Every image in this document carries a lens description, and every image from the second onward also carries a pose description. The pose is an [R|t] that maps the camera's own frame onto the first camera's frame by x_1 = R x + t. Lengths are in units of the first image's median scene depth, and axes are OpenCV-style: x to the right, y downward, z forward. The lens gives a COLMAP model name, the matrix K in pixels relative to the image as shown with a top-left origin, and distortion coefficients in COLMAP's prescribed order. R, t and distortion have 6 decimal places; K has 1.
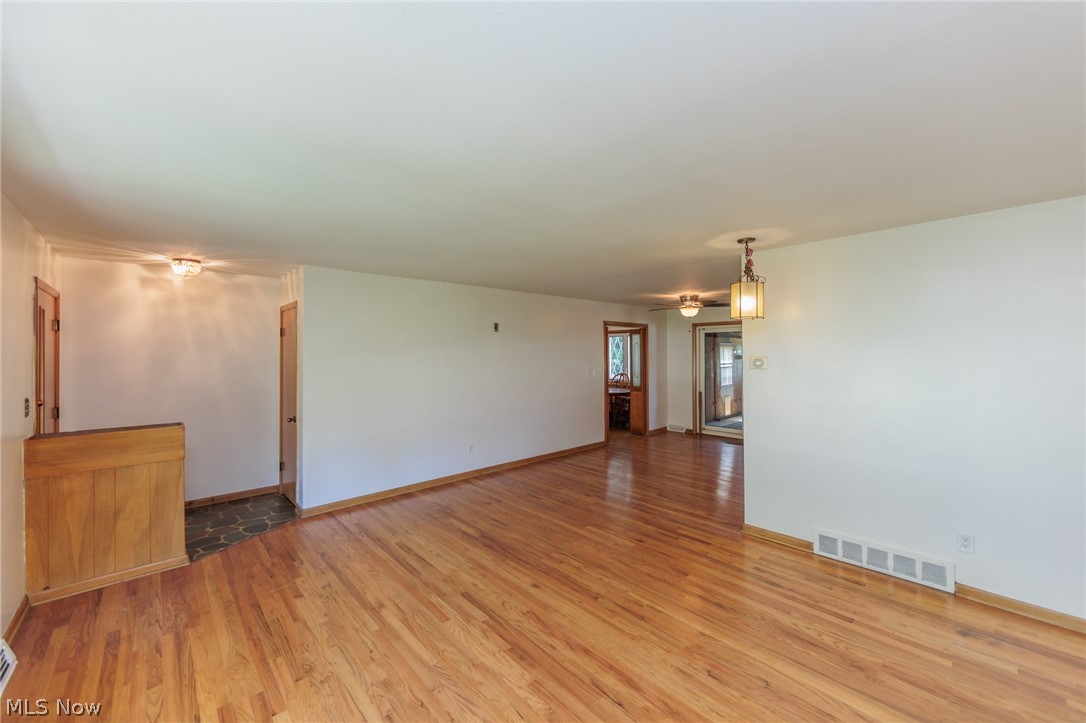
lens RADIAL K [[426.3, 0, 546.8], [0, 426.3, 353.7], [0, 0, 1]] dist [-0.000657, 0.000063]
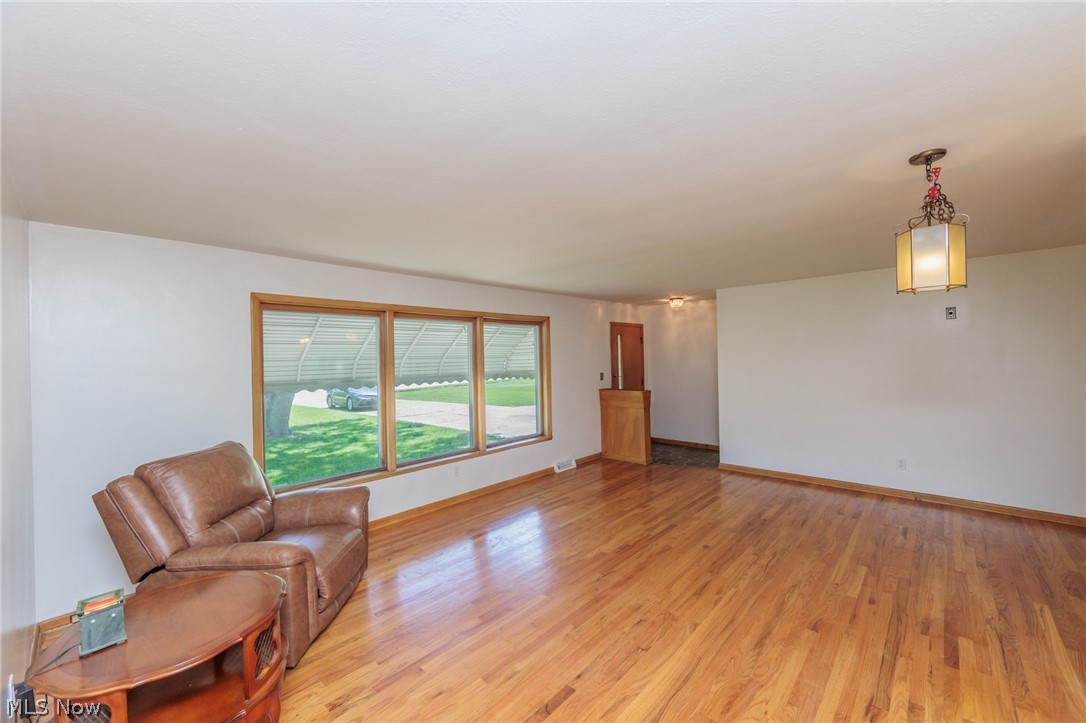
lens RADIAL K [[426.3, 0, 546.8], [0, 426.3, 353.7], [0, 0, 1]] dist [-0.000657, 0.000063]
pose [[0.072772, -0.002531, -0.997345, 1.262705], [0.016153, 0.999869, -0.001359, -0.004976], [0.997218, -0.016011, 0.072804, 0.525961]]
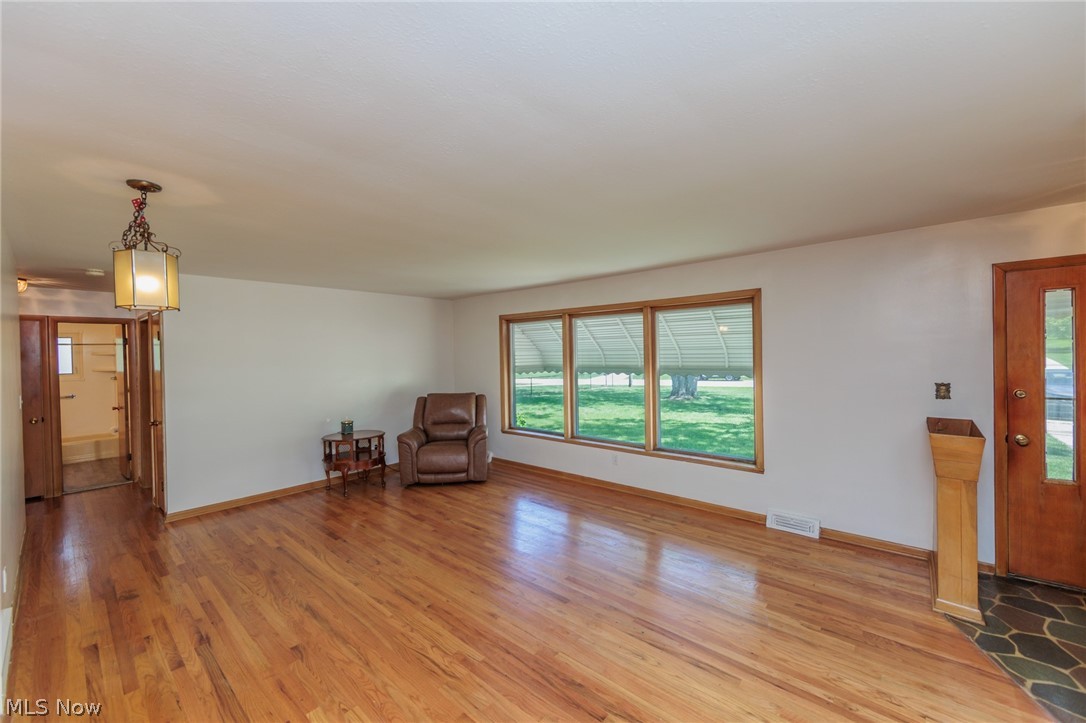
lens RADIAL K [[428.3, 0, 542.8], [0, 428.3, 355.3], [0, 0, 1]] dist [-0.001808, -0.000128]
pose [[-0.994482, 0.026055, -0.101616, -0.061370], [0.025064, 0.999625, 0.011014, -0.005519], [0.101865, 0.008407, -0.994763, 2.102244]]
